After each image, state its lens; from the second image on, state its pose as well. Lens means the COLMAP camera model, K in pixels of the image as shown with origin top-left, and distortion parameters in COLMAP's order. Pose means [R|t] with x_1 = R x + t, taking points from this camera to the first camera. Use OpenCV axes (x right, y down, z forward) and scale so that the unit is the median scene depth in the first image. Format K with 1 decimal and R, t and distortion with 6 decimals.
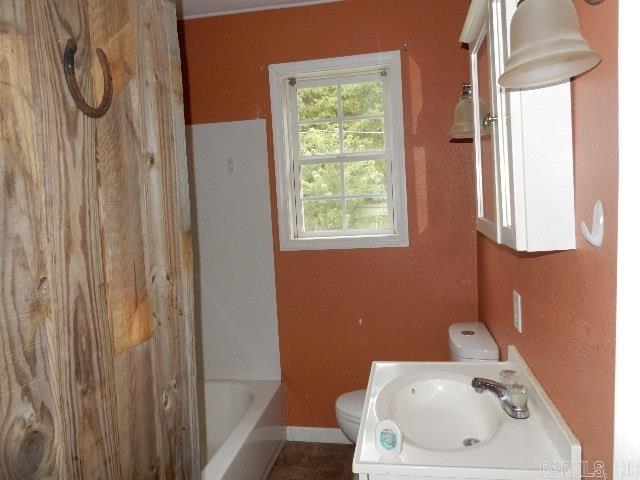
lens RADIAL K [[462.5, 0, 318.7], [0, 462.5, 240.4], [0, 0, 1]] dist [0.002999, -0.001188]
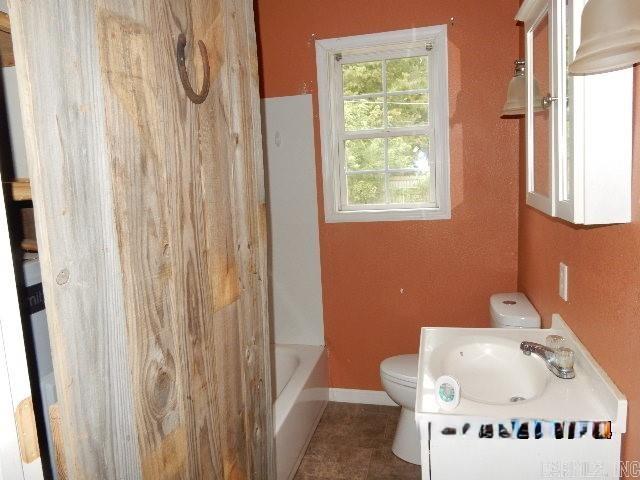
lens RADIAL K [[462.5, 0, 321.3], [0, 462.5, 240.1], [0, 0, 1]] dist [0.002999, -0.001188]
pose [[0.998892, 0.006420, -0.046624, -0.092605], [-0.003649, 0.998234, 0.059285, -0.001045], [0.046922, -0.059049, 0.997152, -0.091837]]
